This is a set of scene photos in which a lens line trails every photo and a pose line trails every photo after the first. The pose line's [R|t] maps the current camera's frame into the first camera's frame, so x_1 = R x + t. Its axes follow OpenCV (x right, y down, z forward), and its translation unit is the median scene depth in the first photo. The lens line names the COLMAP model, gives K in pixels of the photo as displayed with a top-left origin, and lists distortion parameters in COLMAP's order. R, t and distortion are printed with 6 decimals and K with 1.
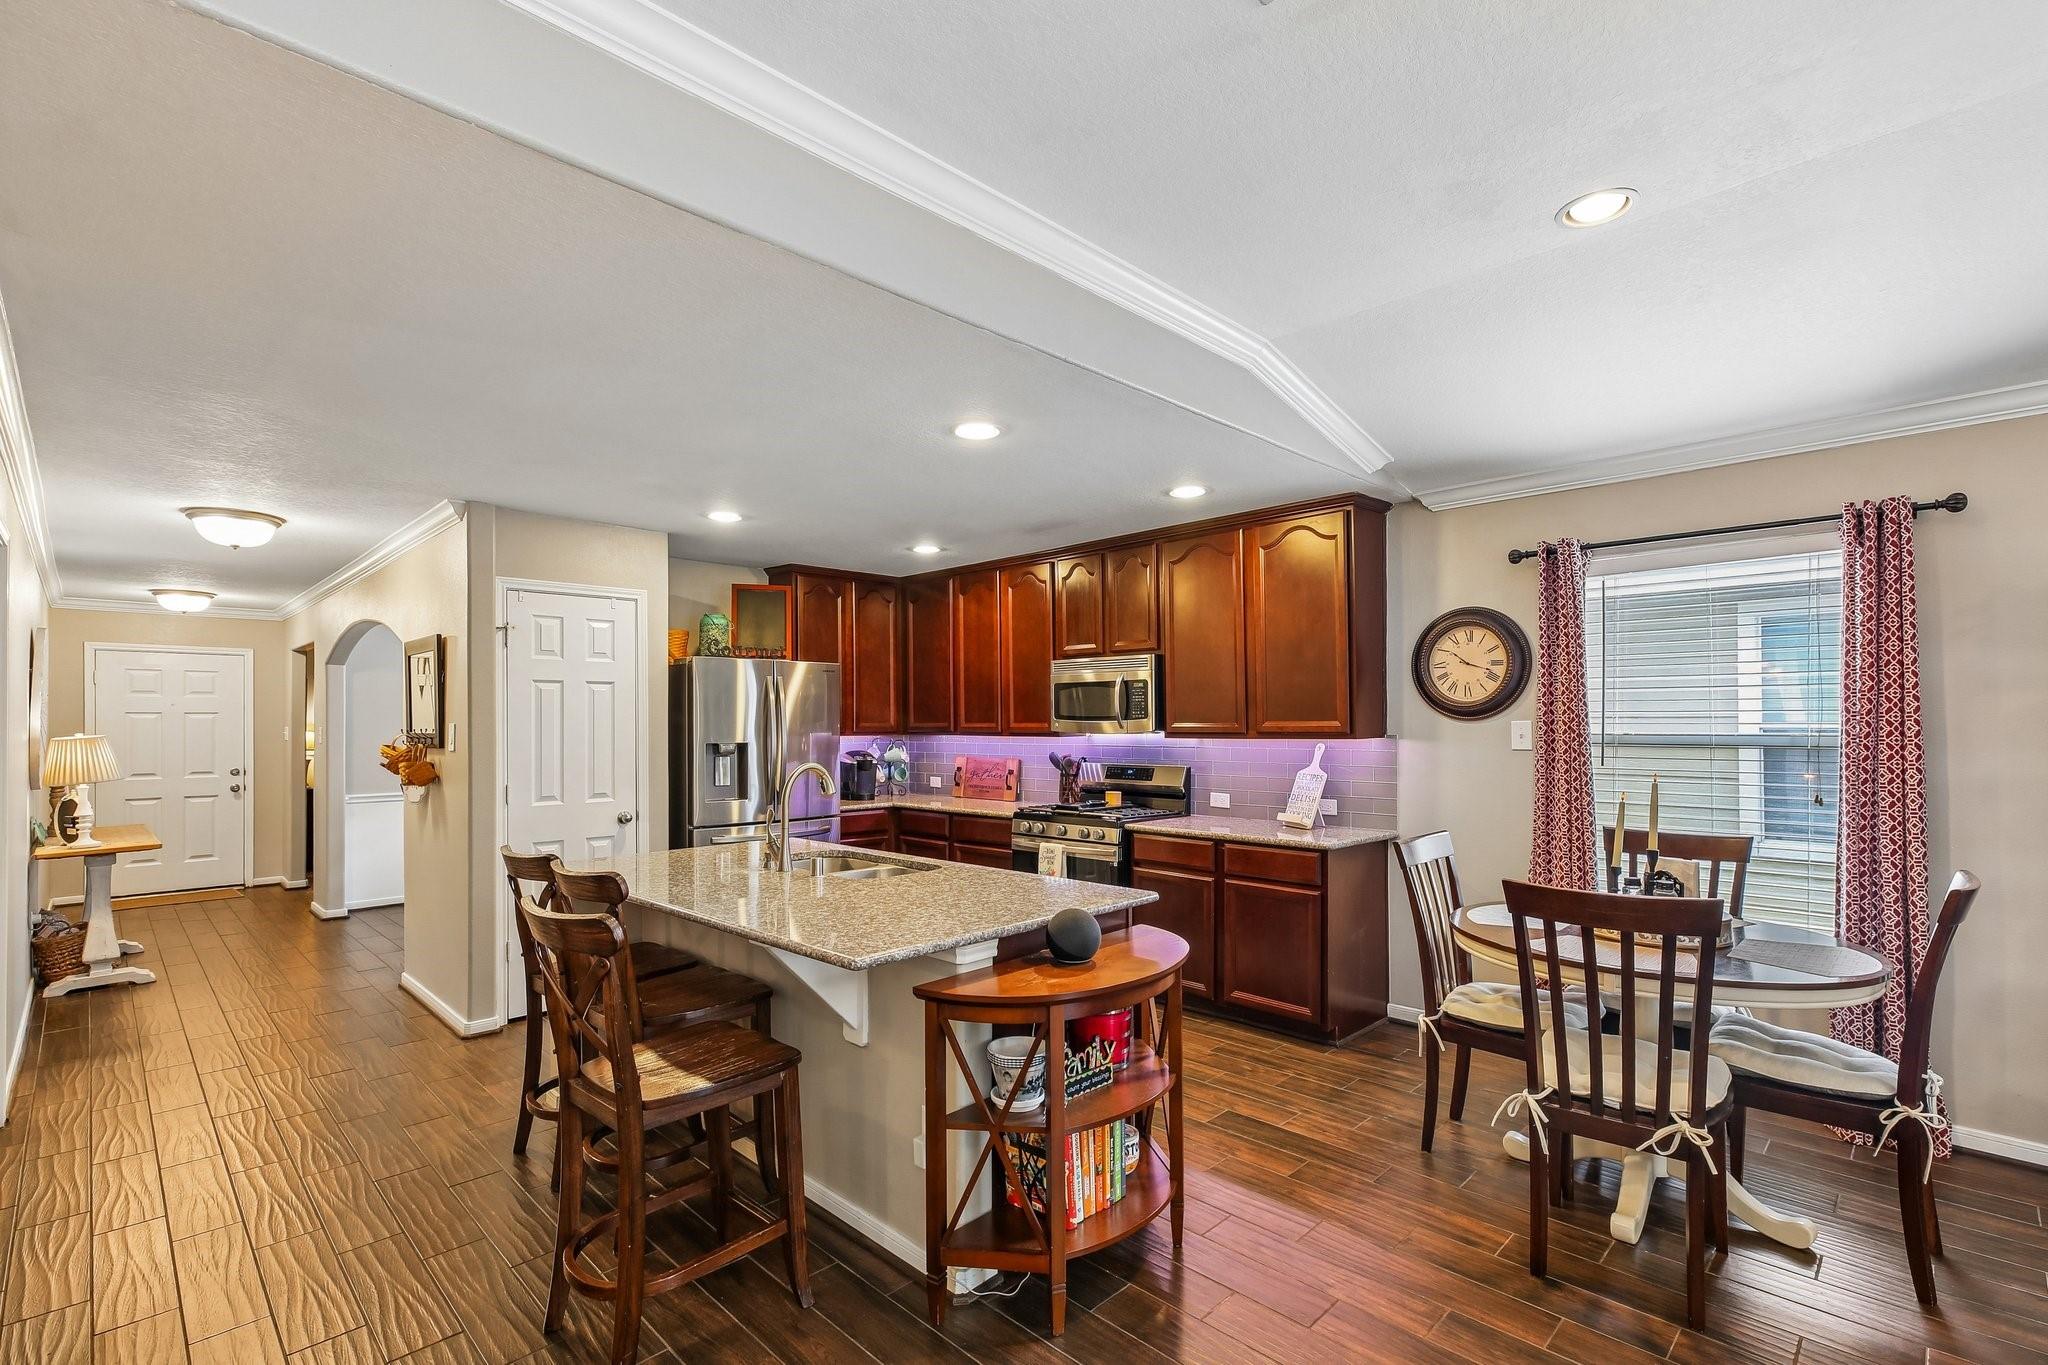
lens RADIAL K [[929.6, 0, 1018.5], [0, 929.6, 700.0], [0, 0, 1]] dist [-0.001305, -0.000144]
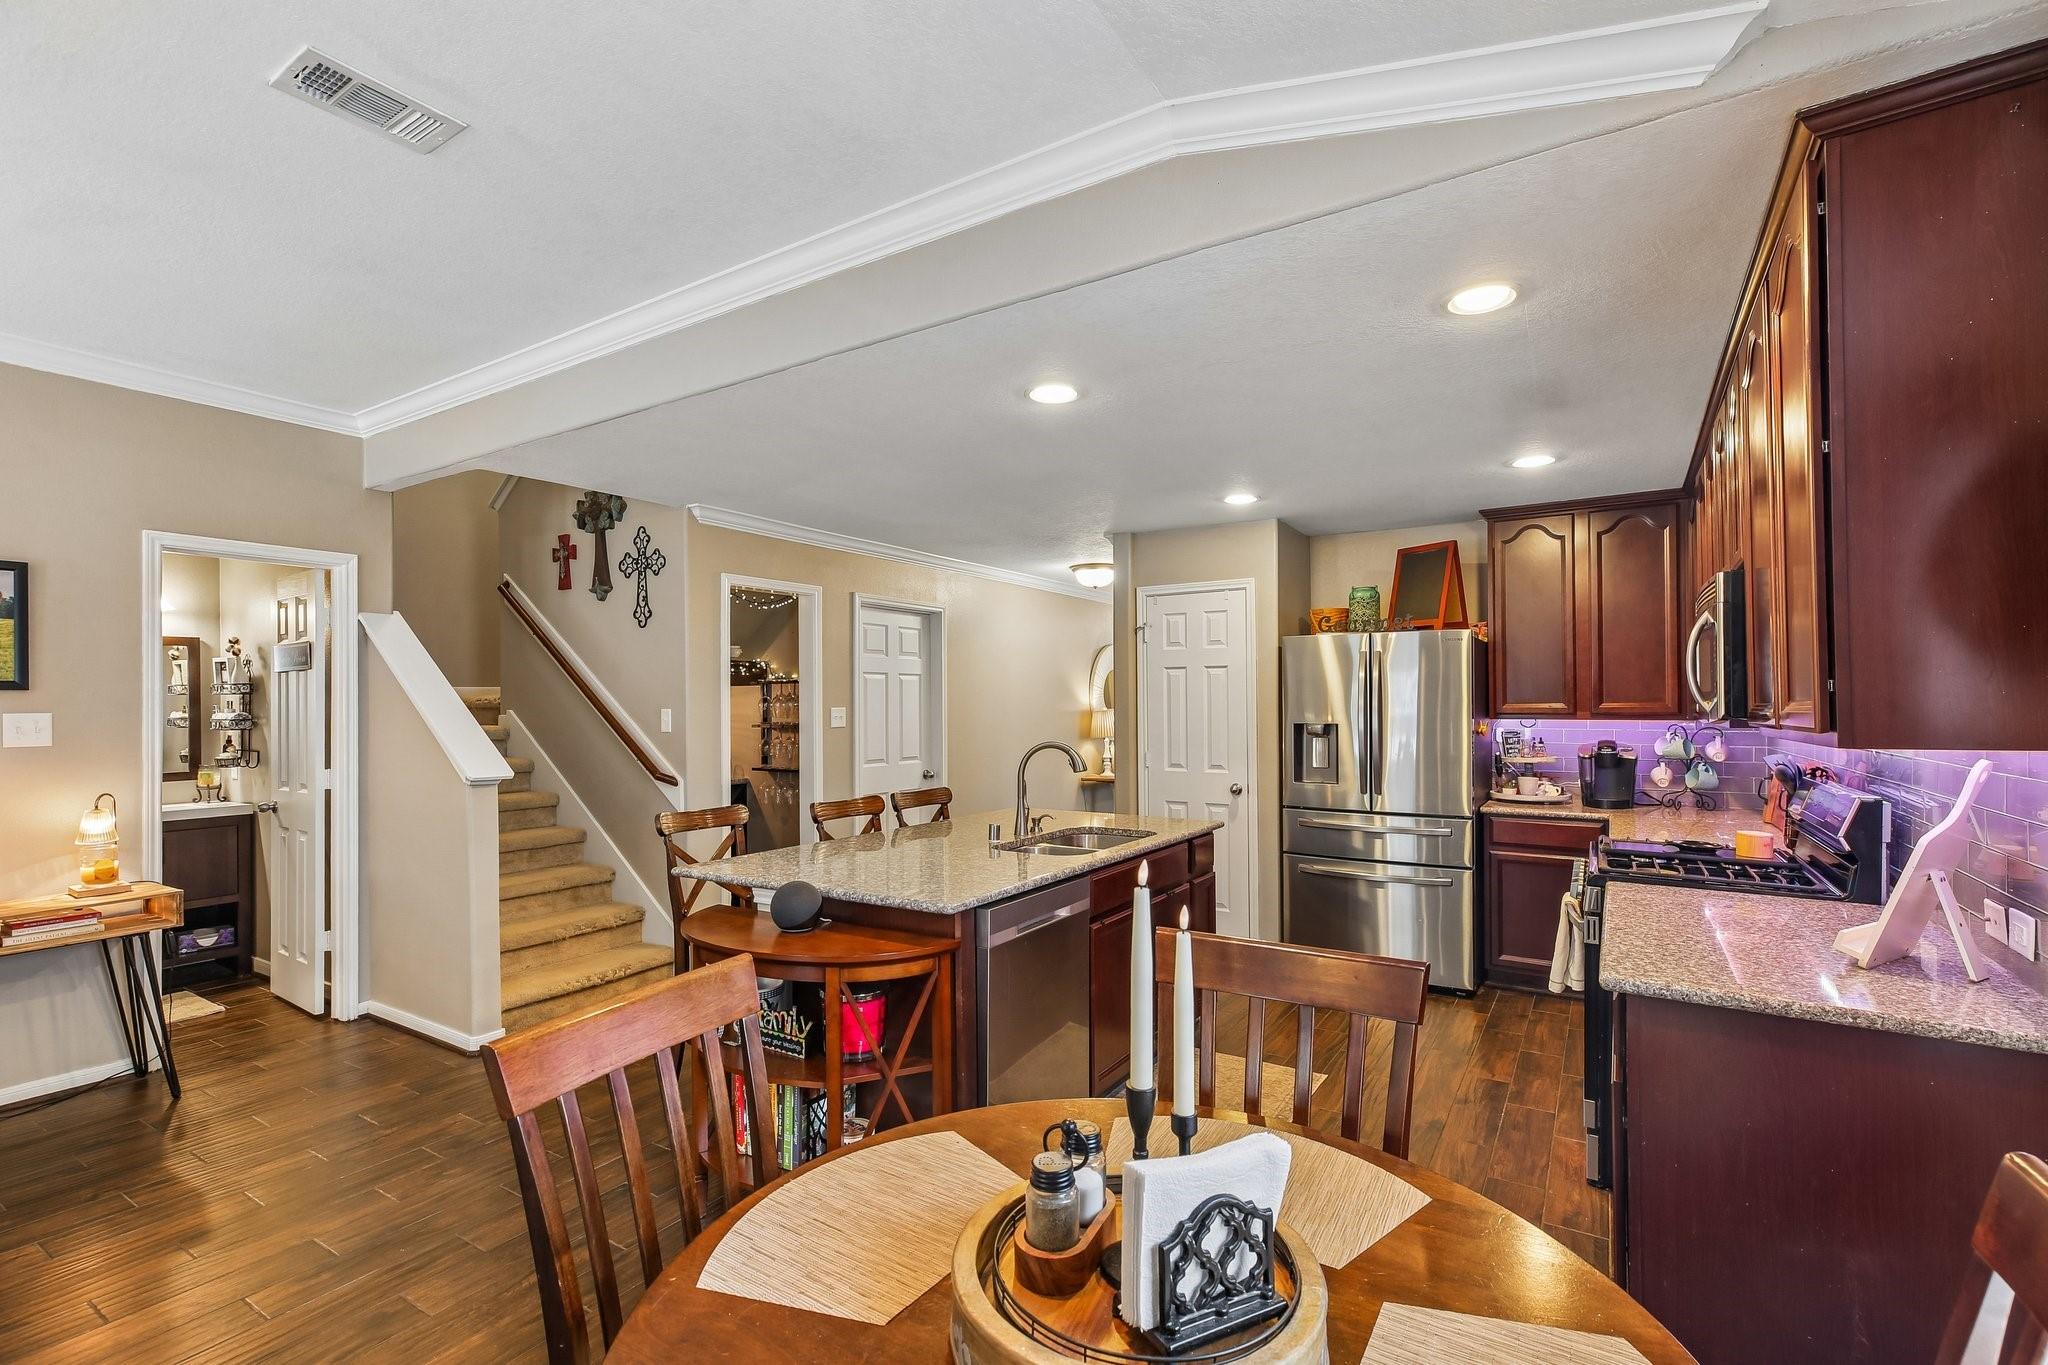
lens RADIAL K [[929.6, 0, 1018.5], [0, 929.6, 700.0], [0, 0, 1]] dist [-0.001305, -0.000144]
pose [[0.216970, 0.001786, -0.976177, 0.592829], [0.026539, 0.999618, 0.007728, 0.006470], [0.975818, -0.027584, 0.216839, 0.523046]]
